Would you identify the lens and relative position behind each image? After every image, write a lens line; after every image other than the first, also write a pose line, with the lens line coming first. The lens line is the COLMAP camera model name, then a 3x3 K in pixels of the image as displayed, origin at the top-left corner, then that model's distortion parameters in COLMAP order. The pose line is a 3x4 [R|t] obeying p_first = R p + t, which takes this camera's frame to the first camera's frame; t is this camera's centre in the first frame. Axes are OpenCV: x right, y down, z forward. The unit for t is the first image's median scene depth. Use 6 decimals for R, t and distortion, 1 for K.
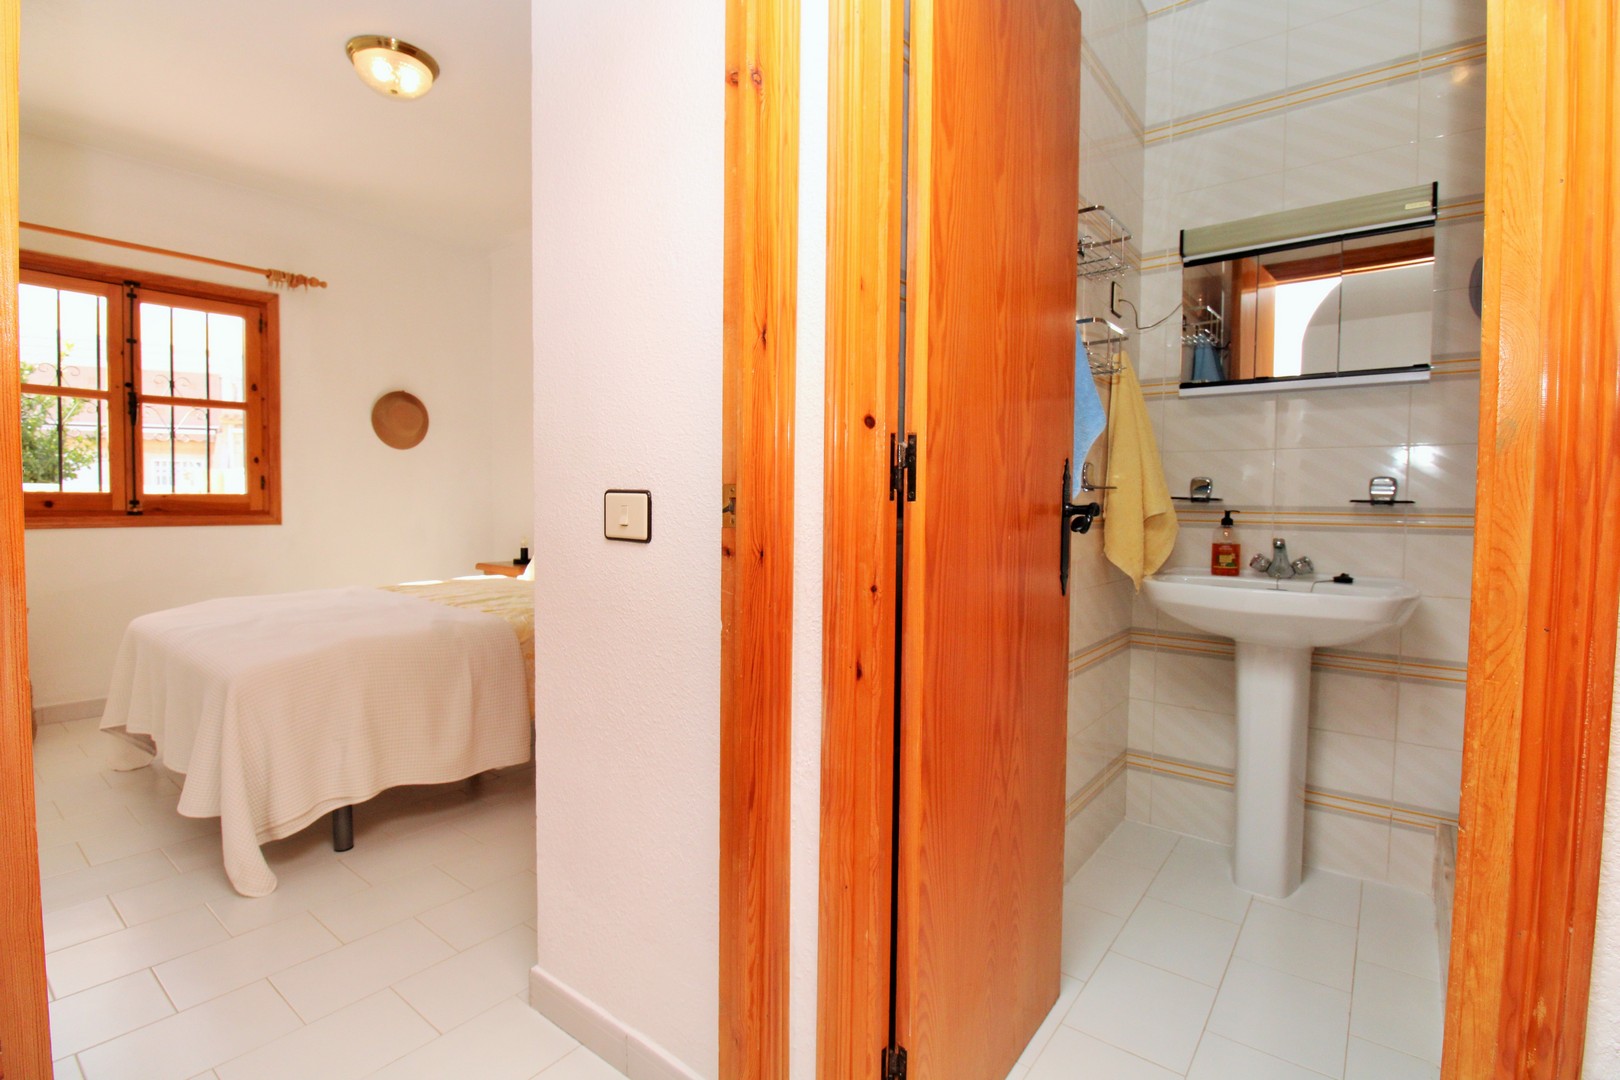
lens RADIAL K [[747.5, 0, 817.5], [0, 747.5, 530.2], [0, 0, 1]] dist [0.000185, -0.012994]
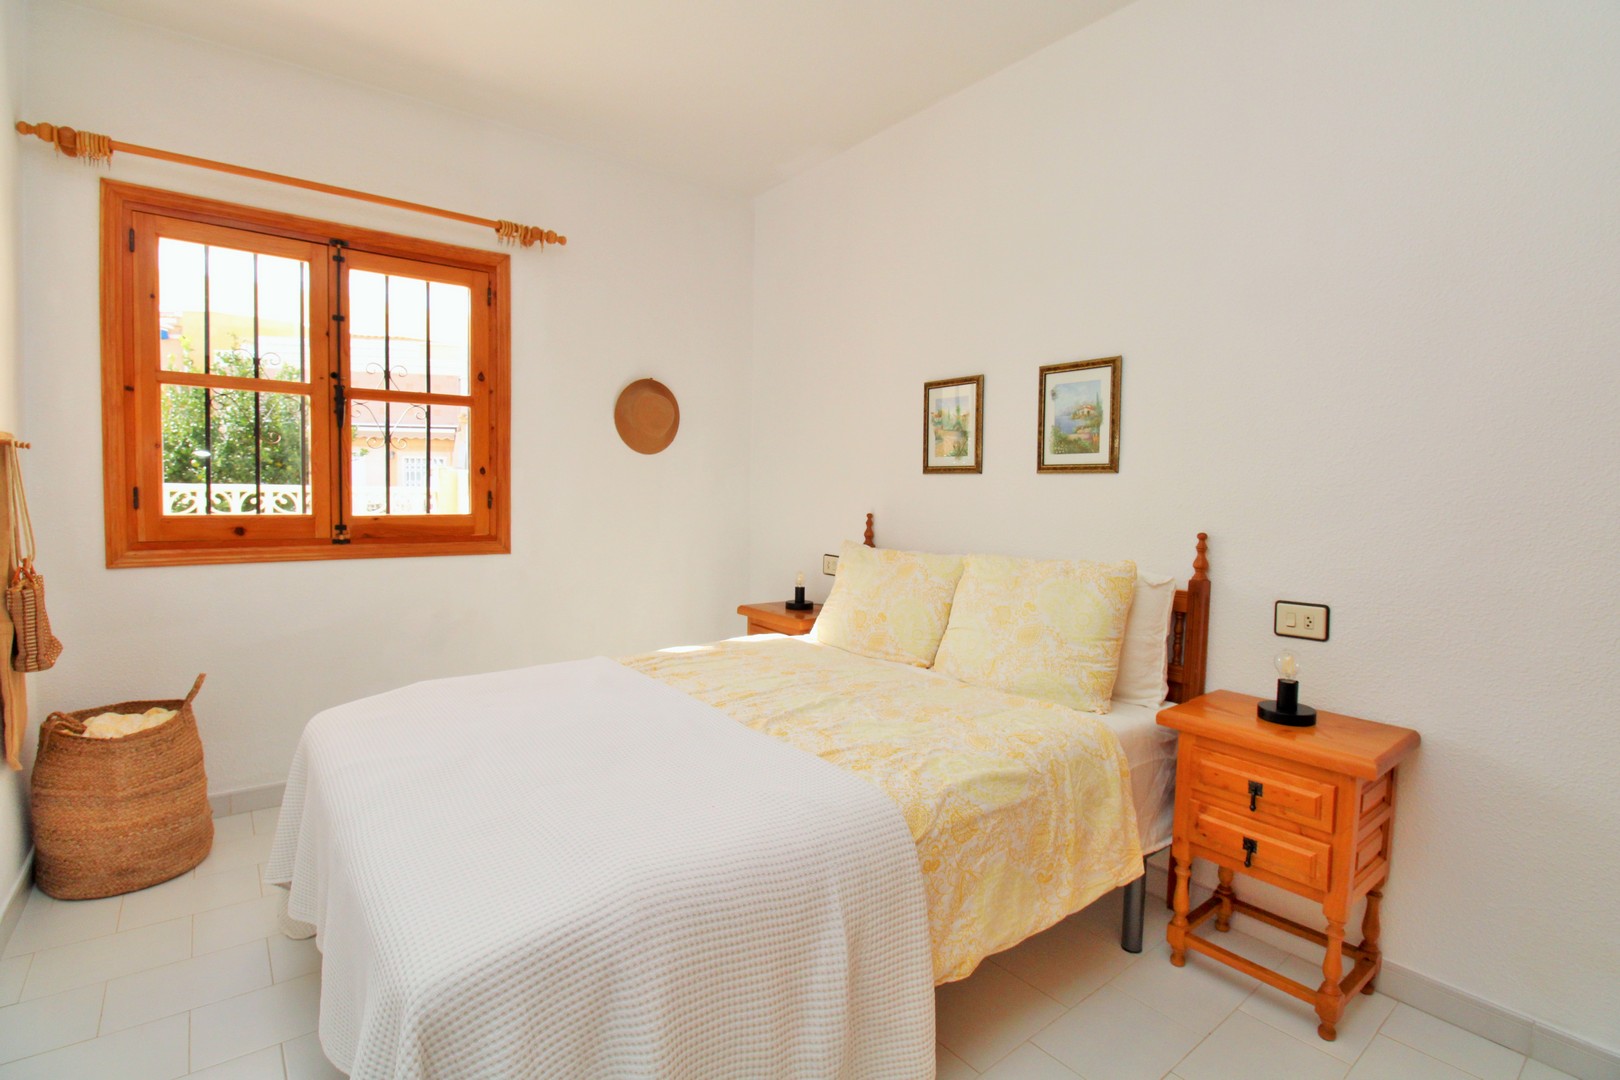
lens RADIAL K [[747.5, 0, 817.5], [0, 747.5, 530.2], [0, 0, 1]] dist [0.000185, -0.012994]
pose [[0.972539, 0.018011, -0.232043, -0.242215], [-0.016223, 0.999822, 0.009612, -0.047452], [0.232175, -0.005584, 0.972658, 0.336989]]
